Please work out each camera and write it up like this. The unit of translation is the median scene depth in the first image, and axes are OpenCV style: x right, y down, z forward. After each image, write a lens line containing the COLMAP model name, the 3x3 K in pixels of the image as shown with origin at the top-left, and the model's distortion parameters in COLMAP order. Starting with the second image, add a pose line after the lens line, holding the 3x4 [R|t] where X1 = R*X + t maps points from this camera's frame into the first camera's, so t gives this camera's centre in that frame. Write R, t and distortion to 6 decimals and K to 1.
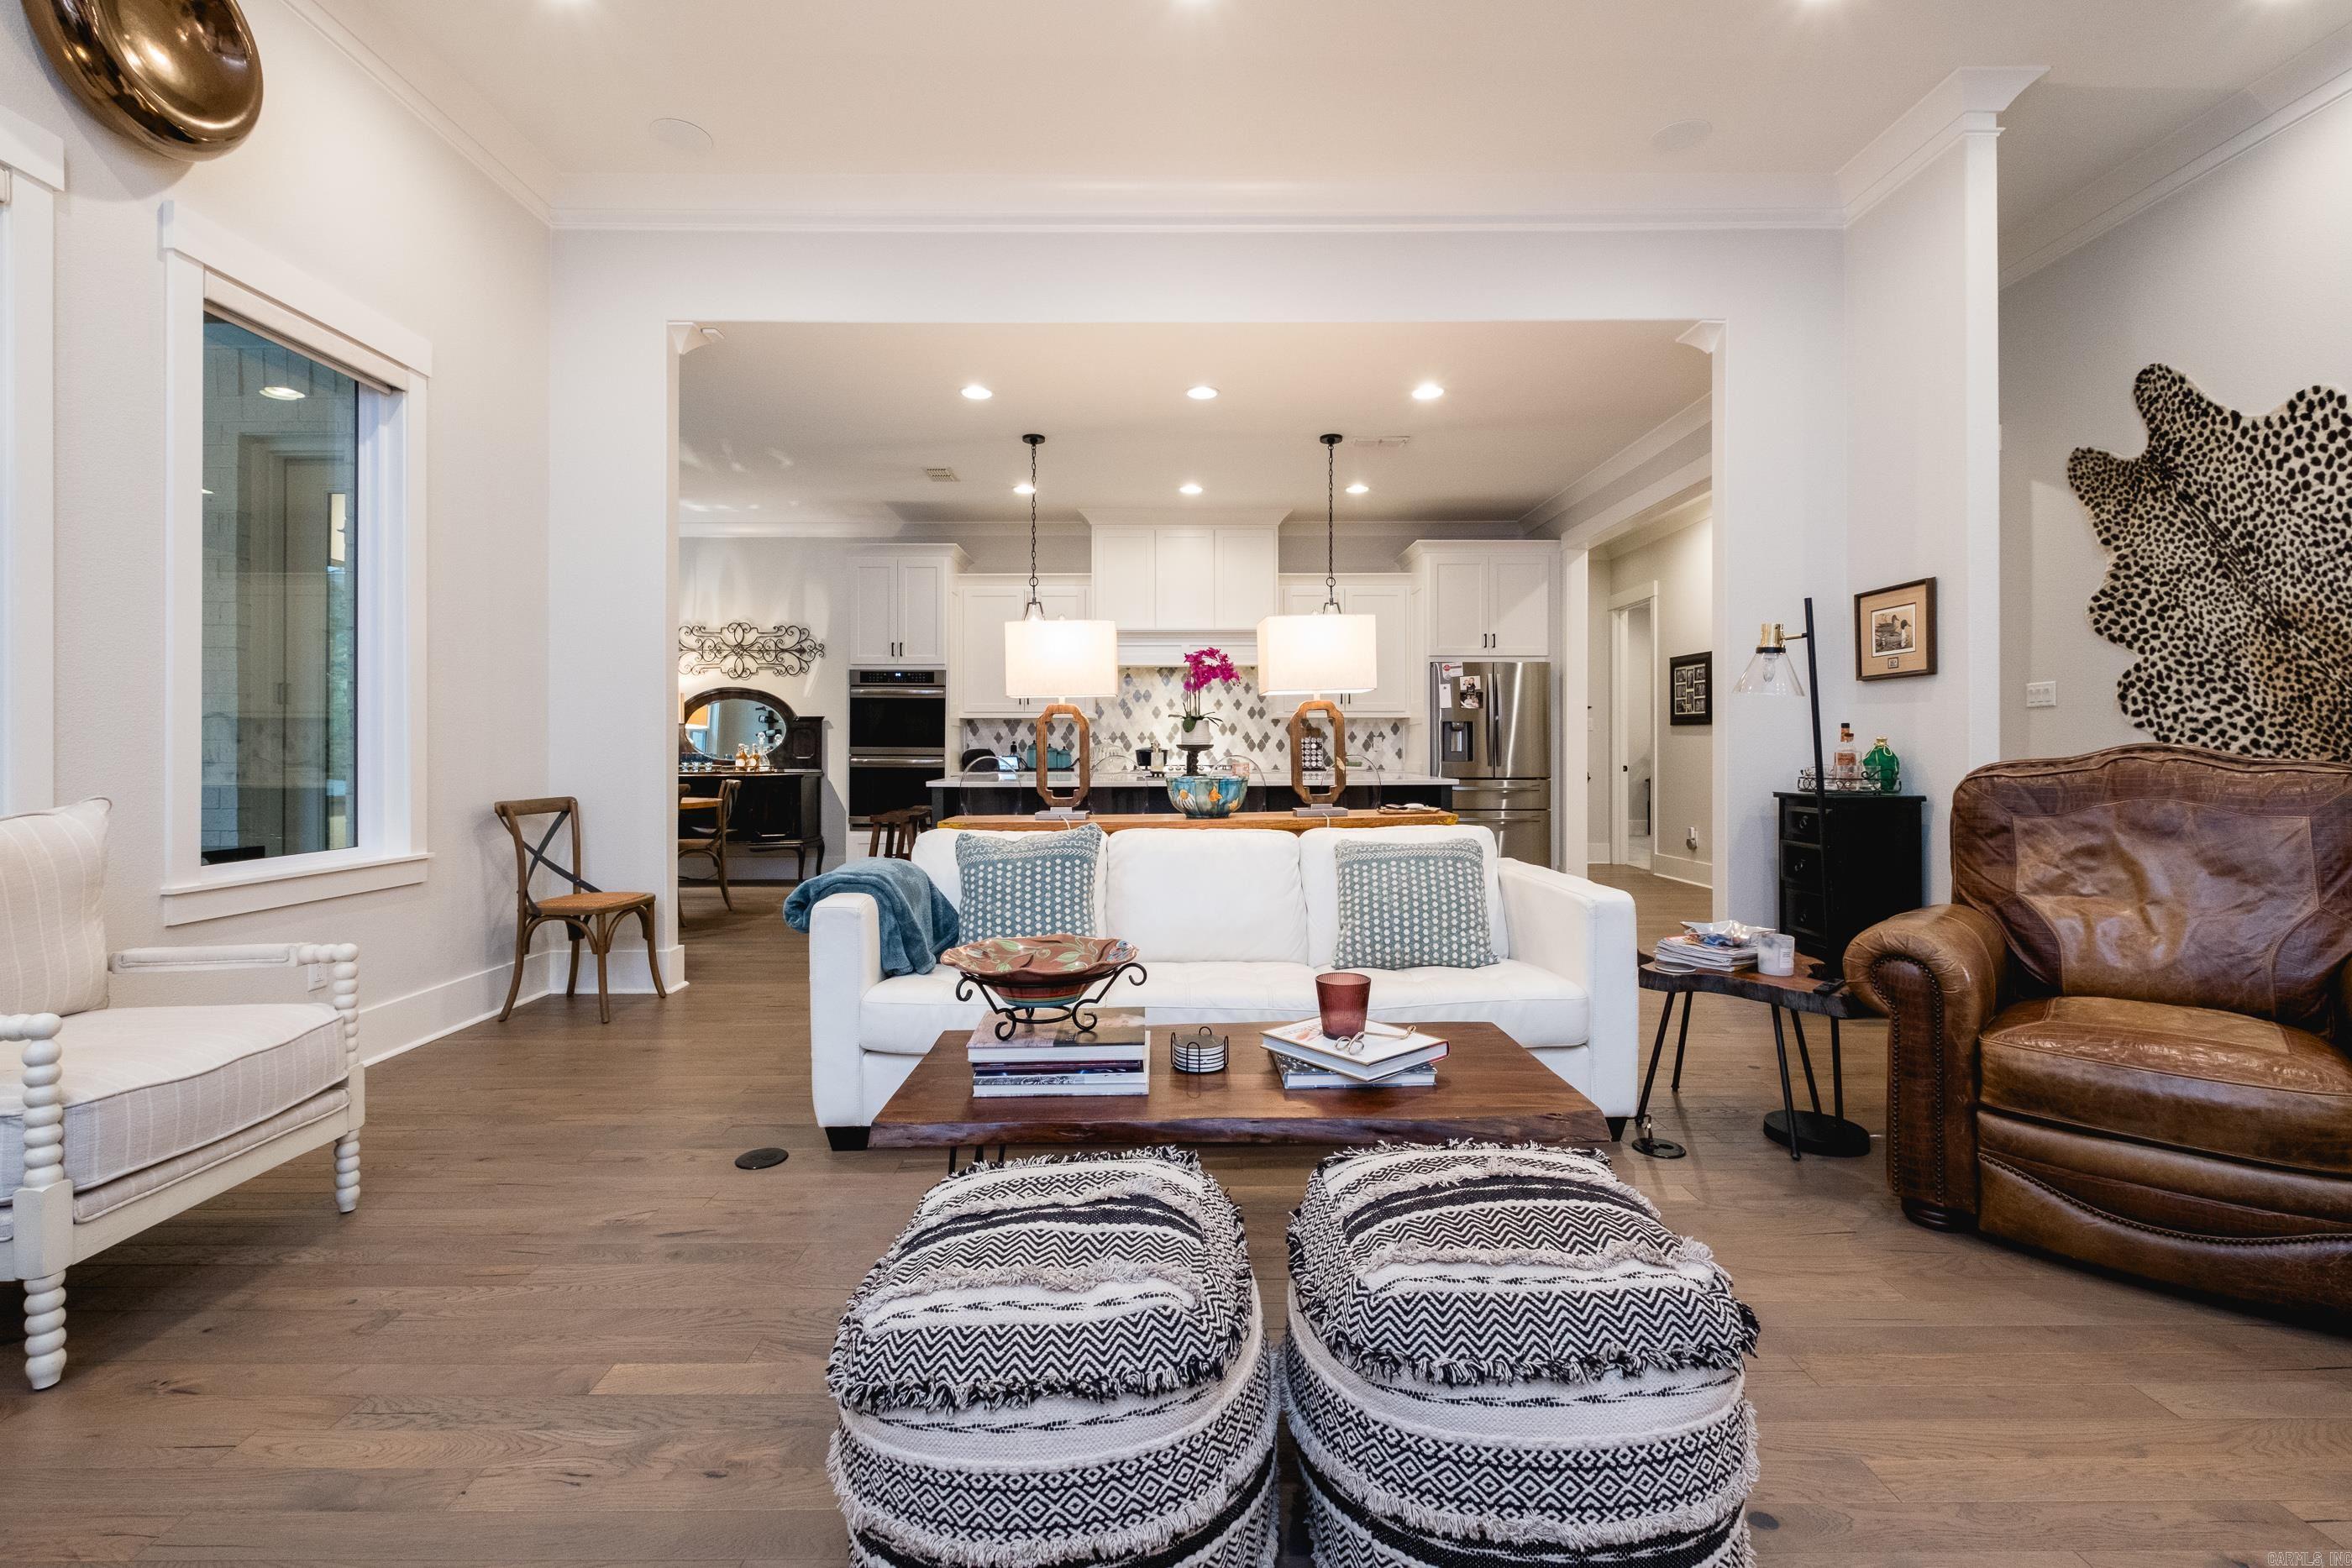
lens RADIAL K [[1017.1, 0, 1161.6], [0, 1017.1, 753.8], [0, 0, 1]] dist [0.007820, -0.004830]
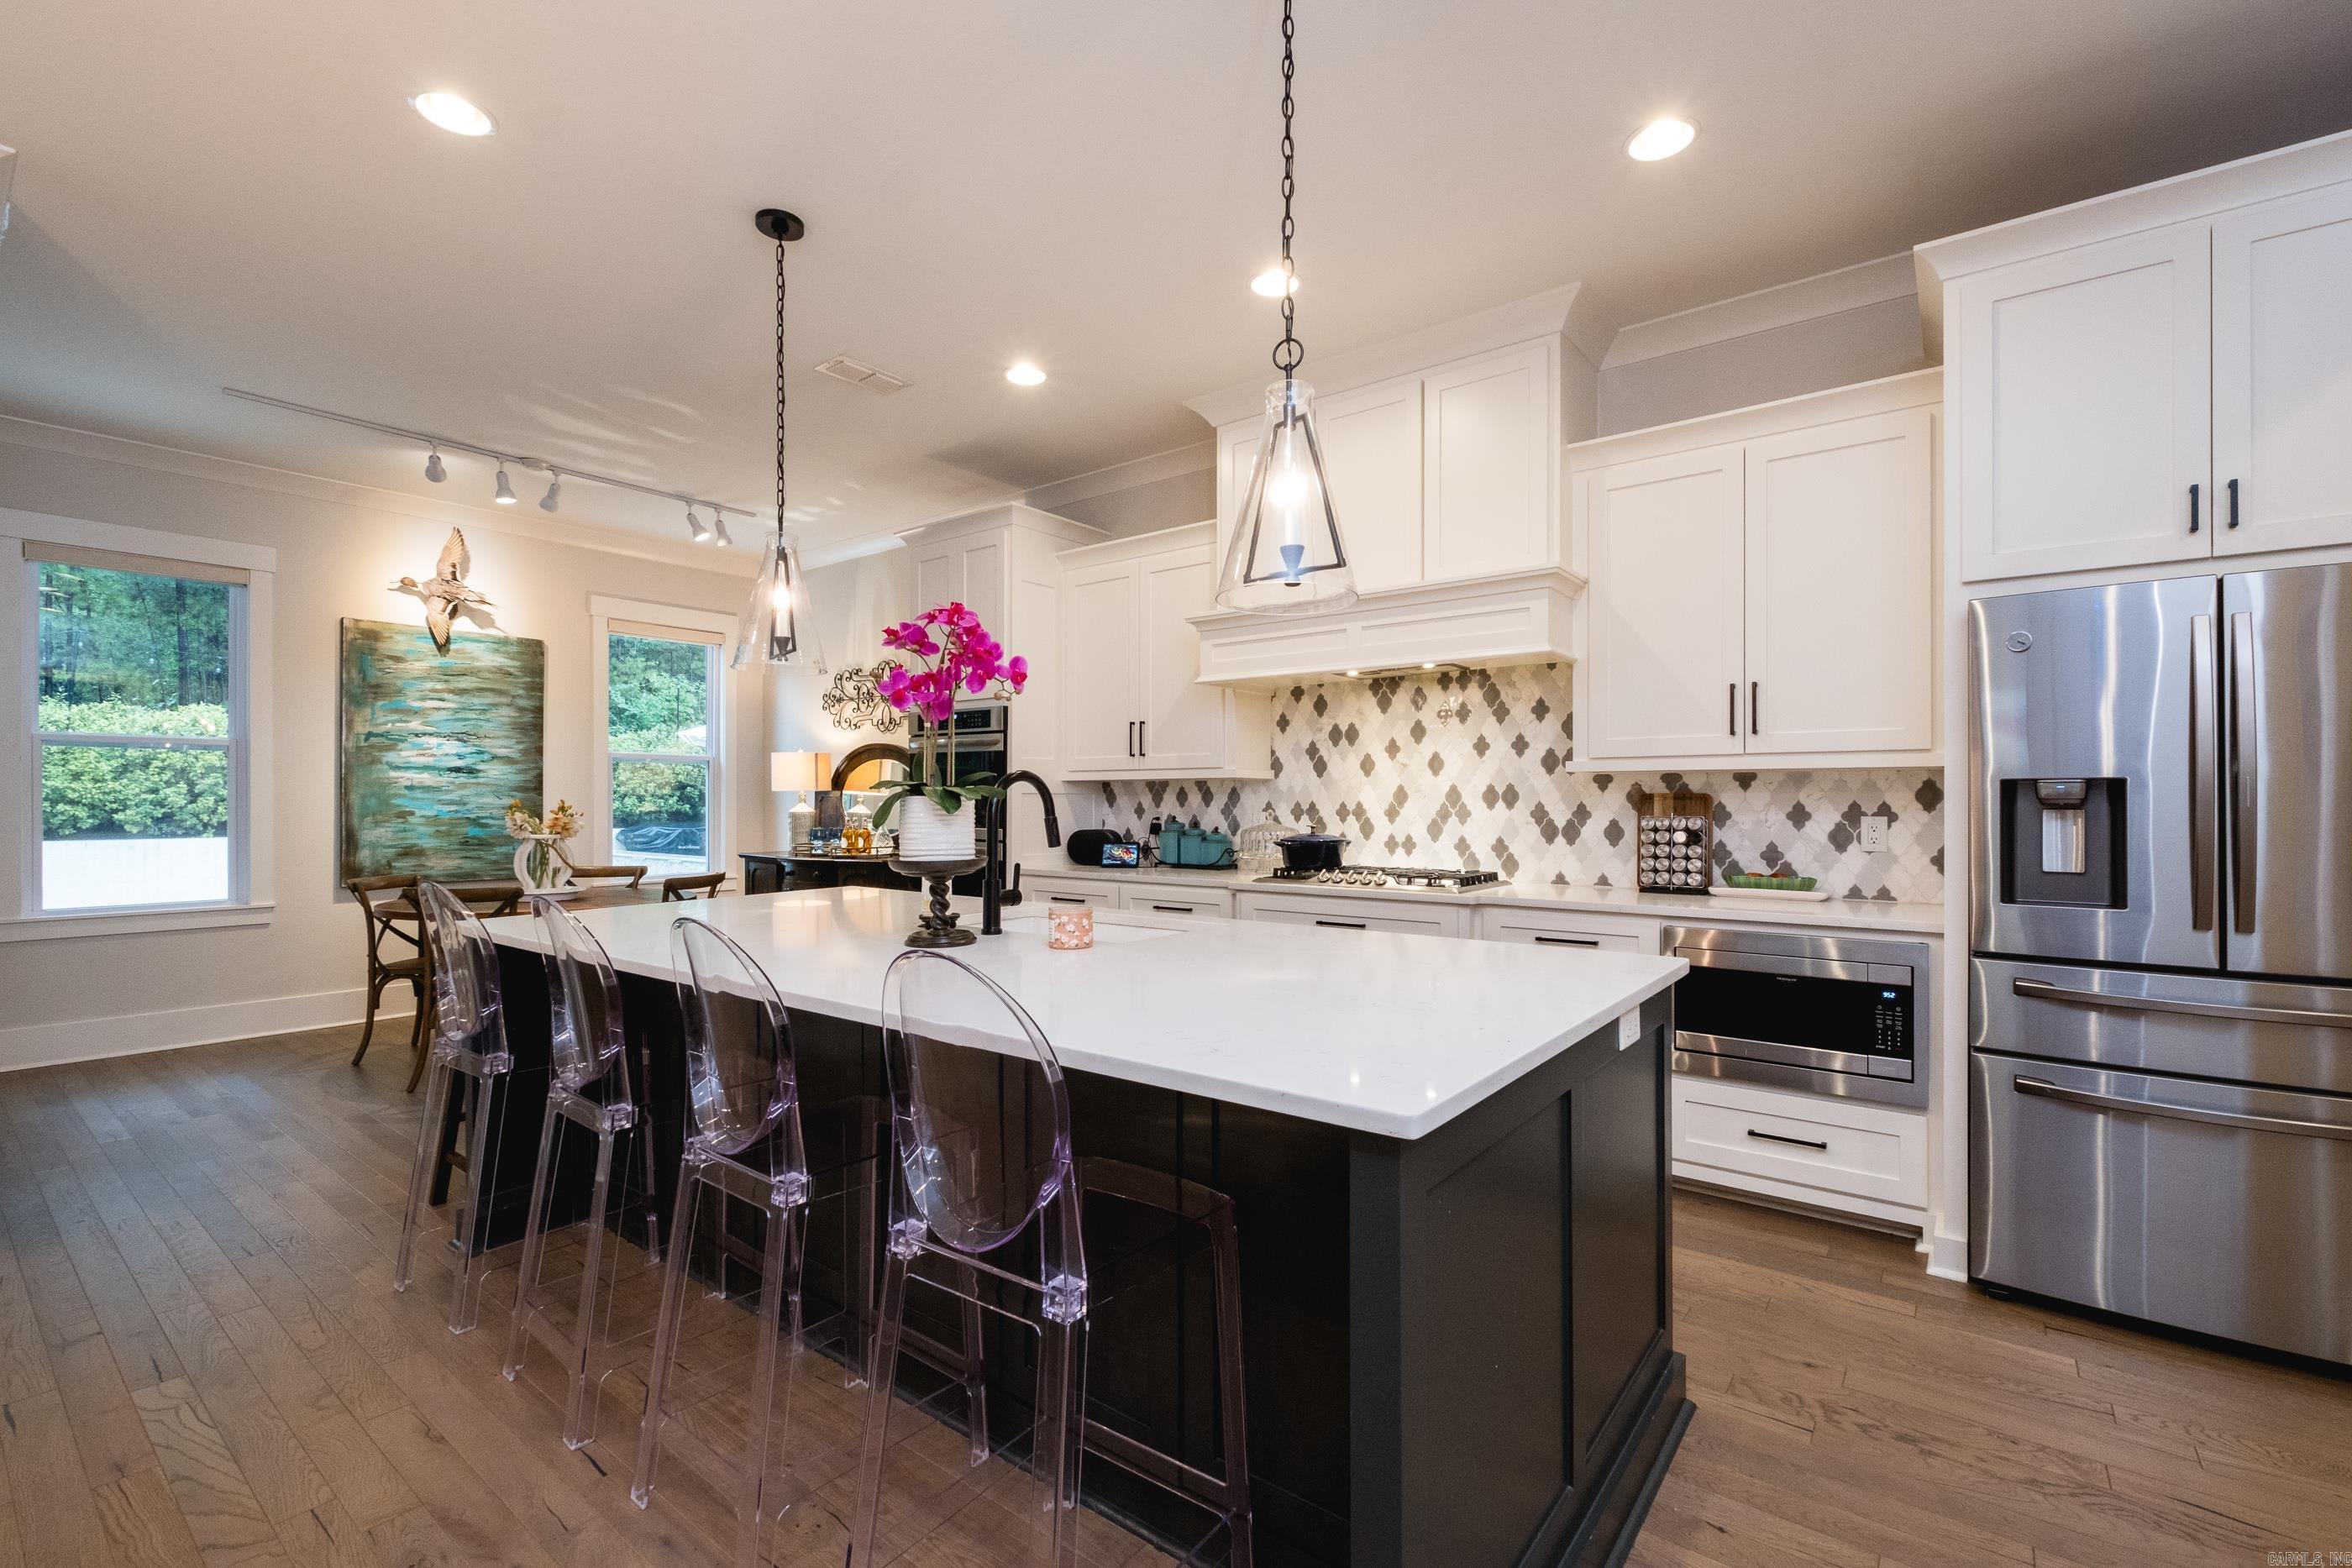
lens RADIAL K [[1017.1, 0, 1206.1], [0, 1017.1, 795.4], [0, 0, 1]] dist [0.007820, -0.004830]
pose [[0.793716, -0.002449, -0.608283, 0.249360], [-0.001491, 0.999981, -0.005972, -0.021880], [0.608286, 0.005647, 0.793698, 0.535611]]
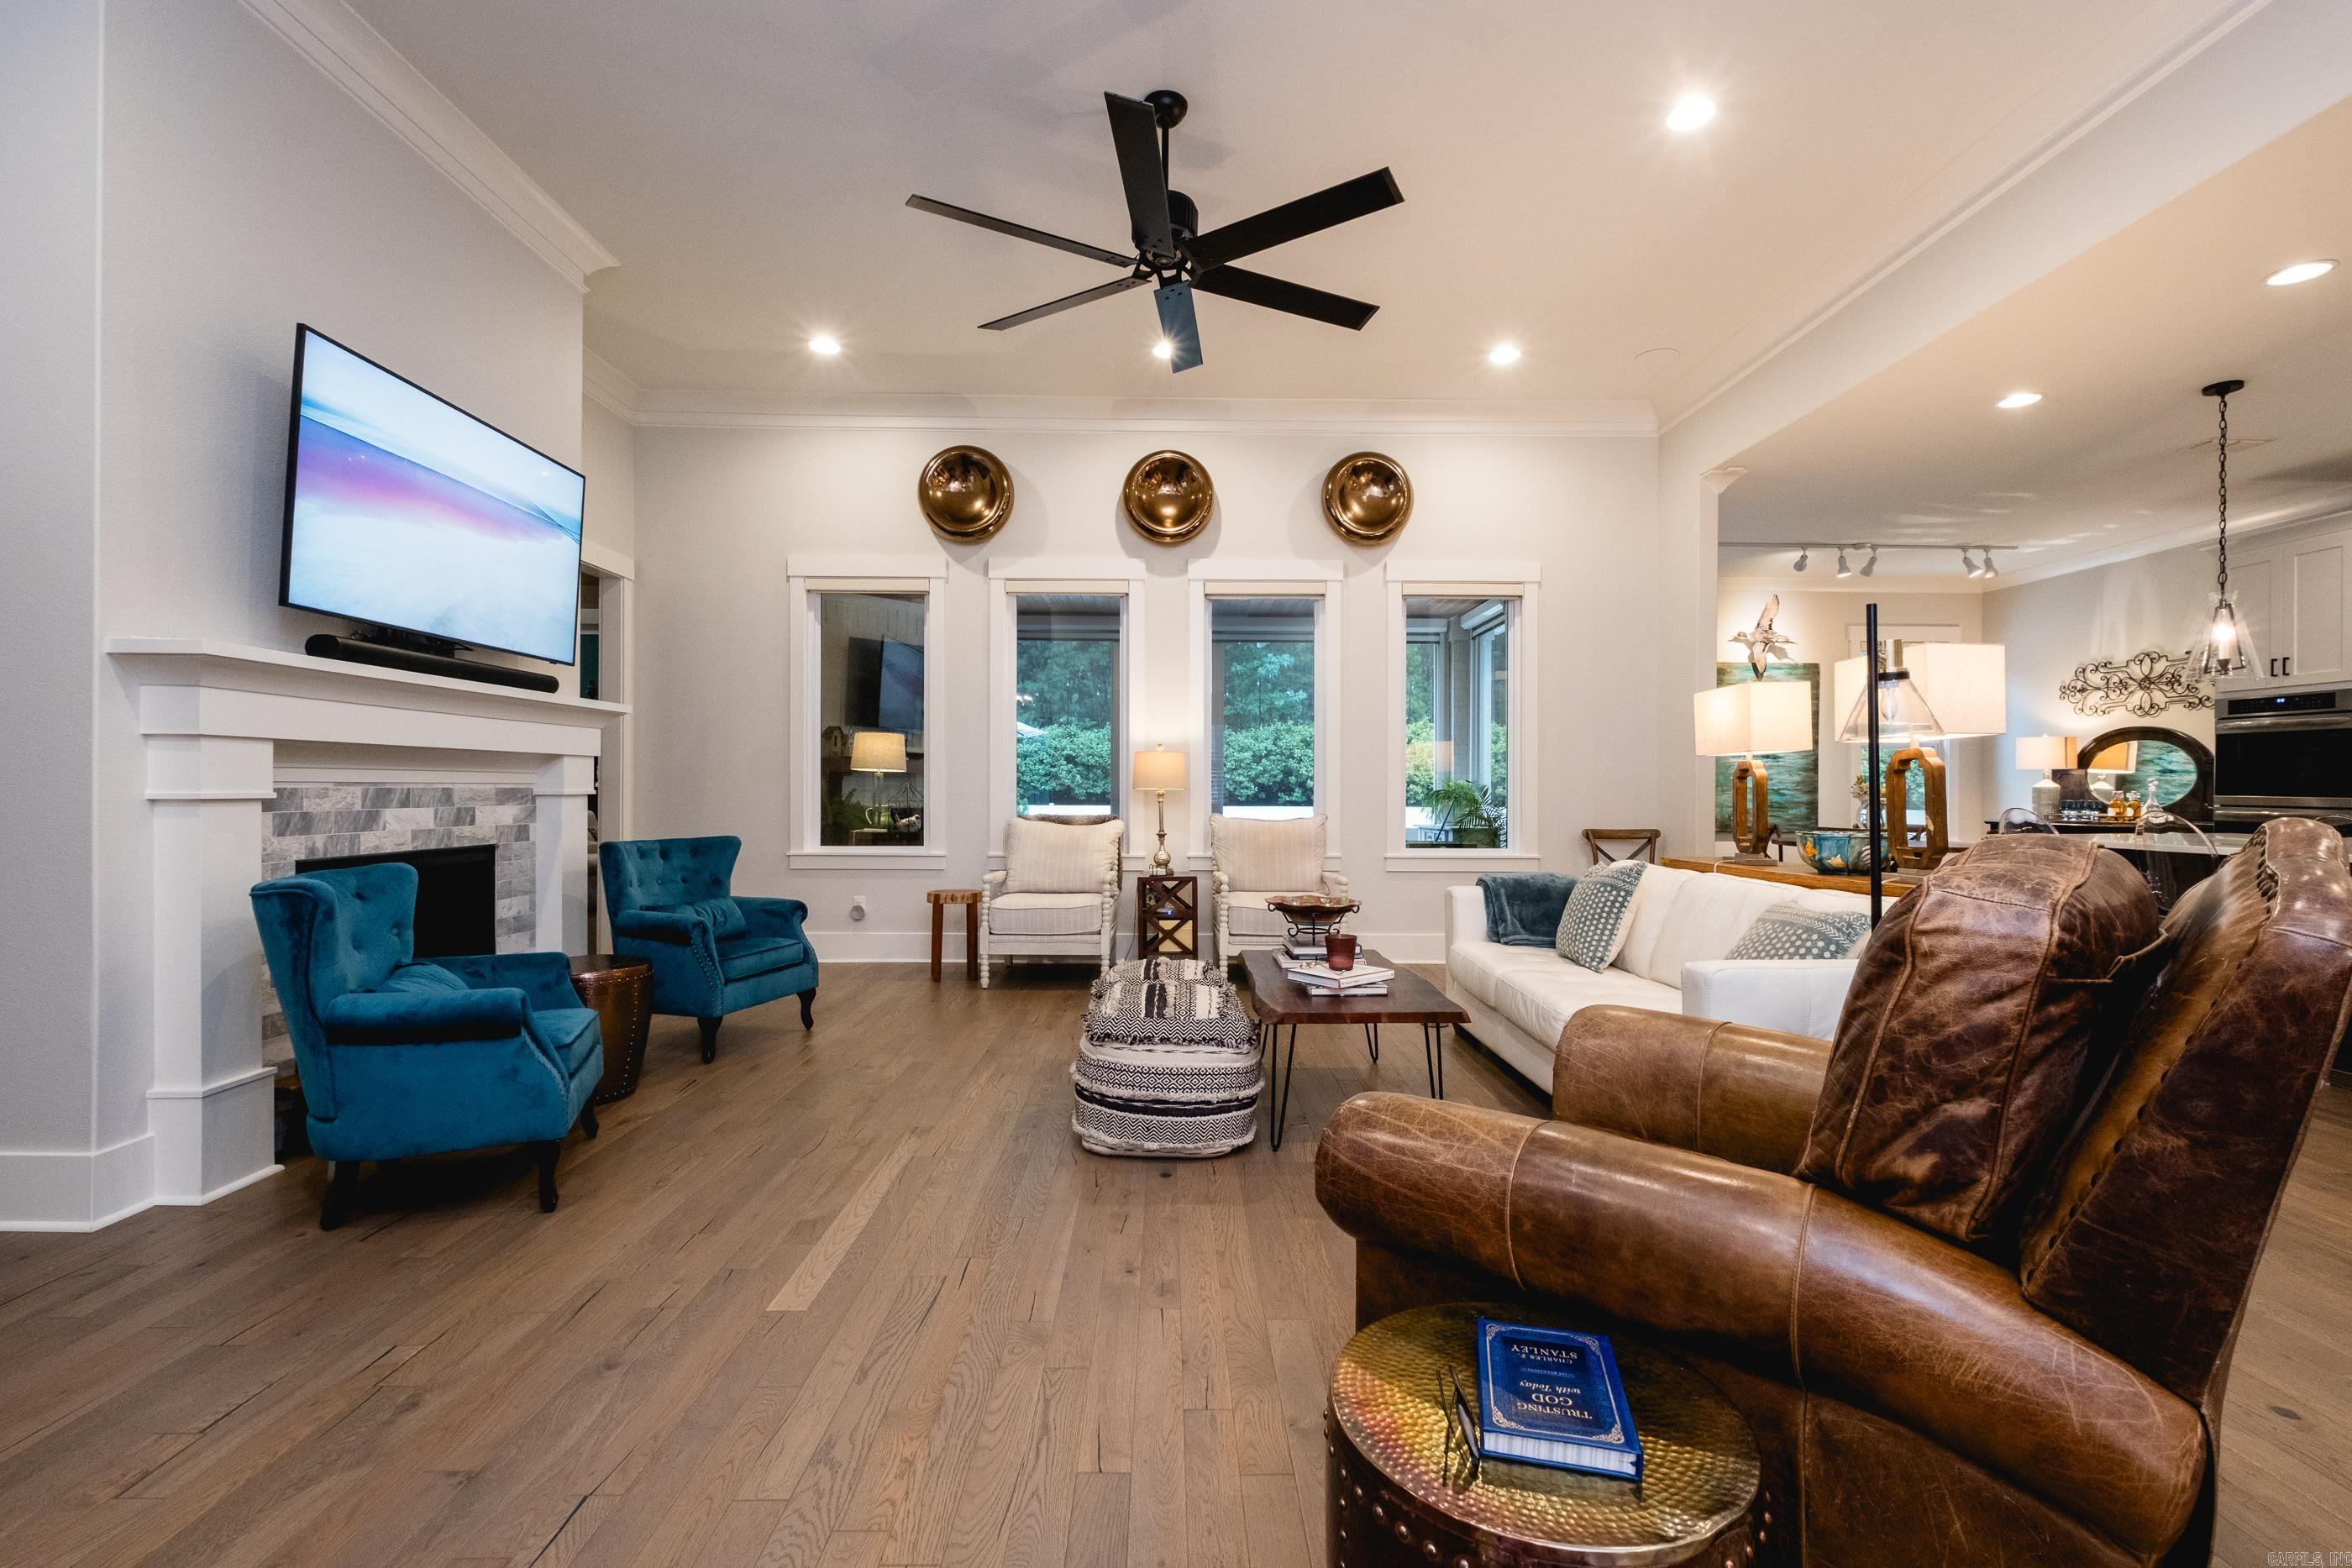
lens RADIAL K [[1017.1, 0, 1177.3], [0, 1017.1, 785.7], [0, 0, 1]] dist [0.007820, -0.004830]
pose [[0.008243, -0.001458, -0.999965, 0.453937], [-0.007528, 0.999971, -0.001520, -0.006728], [0.999938, 0.007540, 0.008232, 0.163828]]
